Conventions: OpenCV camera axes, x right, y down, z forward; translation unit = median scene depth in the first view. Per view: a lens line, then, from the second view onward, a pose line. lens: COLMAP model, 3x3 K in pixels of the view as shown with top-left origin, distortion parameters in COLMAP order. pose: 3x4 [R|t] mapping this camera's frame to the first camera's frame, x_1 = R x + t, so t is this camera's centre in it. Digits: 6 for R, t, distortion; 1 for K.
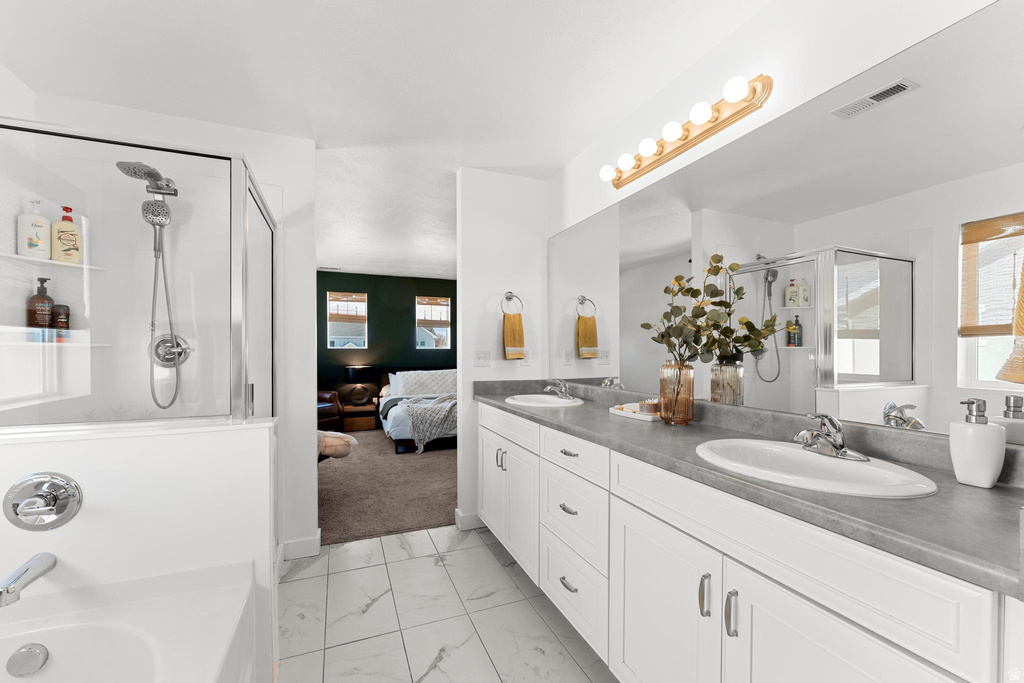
lens RADIAL K [[411.0, 0, 524.1], [0, 411.0, 356.0], [0, 0, 1]] dist [-0.001097, 0.000558]
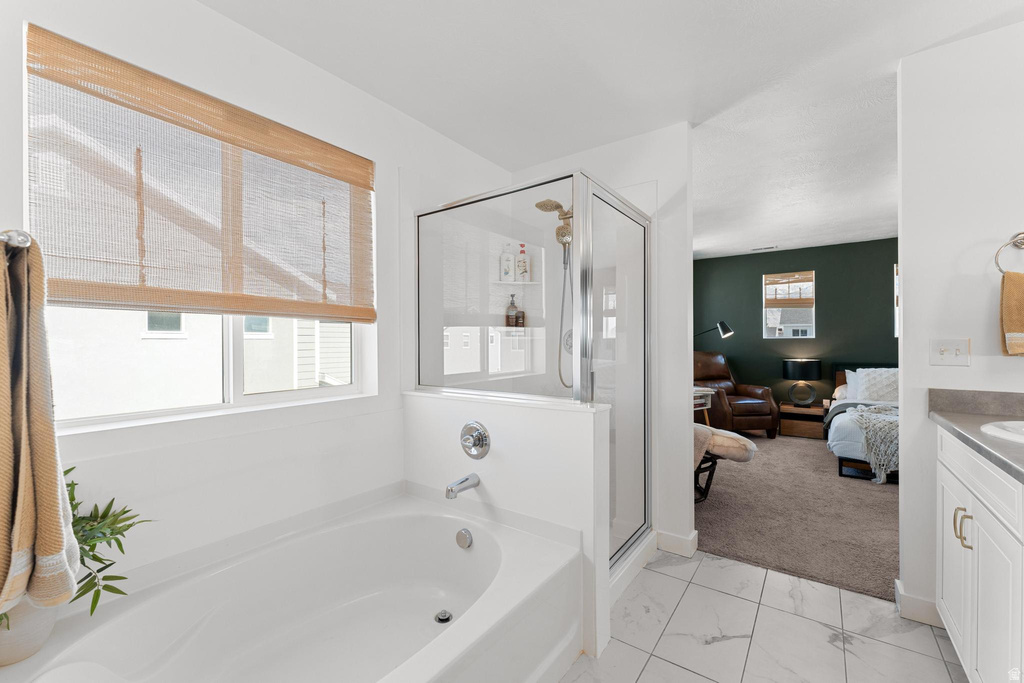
lens RADIAL K [[433.4, 0, 513.4], [0, 433.4, 345.2], [0, 0, 1]] dist [0.005518, -0.000033]
pose [[0.516004, 0.002480, -0.856583, 0.120207], [-0.005407, 0.999985, -0.000362, -0.001232], [0.856569, 0.004819, 0.516010, 0.113911]]
